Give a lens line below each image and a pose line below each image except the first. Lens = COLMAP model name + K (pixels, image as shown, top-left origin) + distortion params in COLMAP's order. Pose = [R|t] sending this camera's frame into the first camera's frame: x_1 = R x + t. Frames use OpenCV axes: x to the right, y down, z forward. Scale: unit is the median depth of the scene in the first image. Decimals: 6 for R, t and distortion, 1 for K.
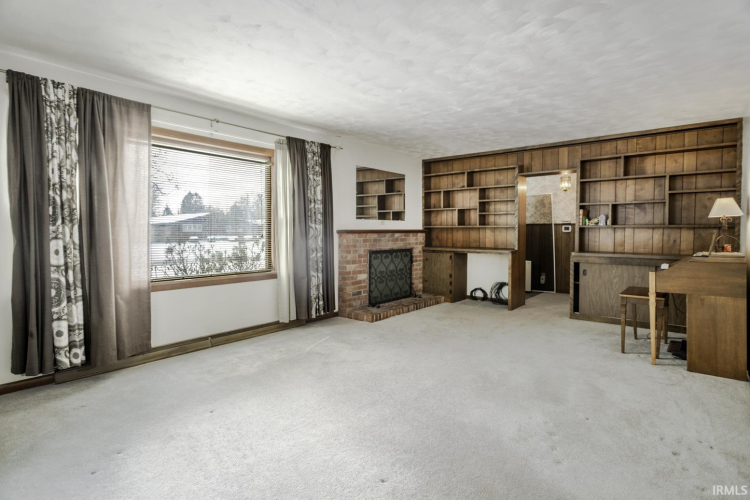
lens RADIAL K [[395.8, 0, 375.0], [0, 395.8, 250.0], [0, 0, 1]] dist [0.001917, 0.000400]
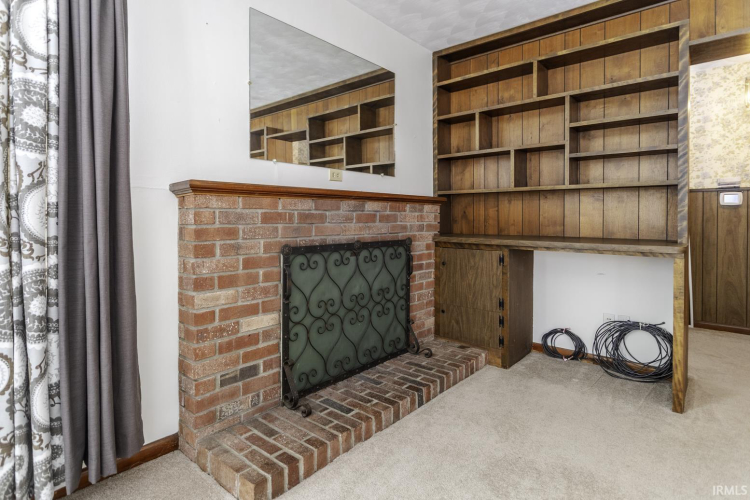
lens RADIAL K [[389.1, 0, 375.7], [0, 389.1, 230.8], [0, 0, 1]] dist [0.000711, 0.000208]
pose [[0.999827, 0.000039, -0.018610, 0.065631], [-0.000432, 0.999777, -0.021122, -0.004082], [0.018605, 0.021126, 0.999604, 0.590679]]
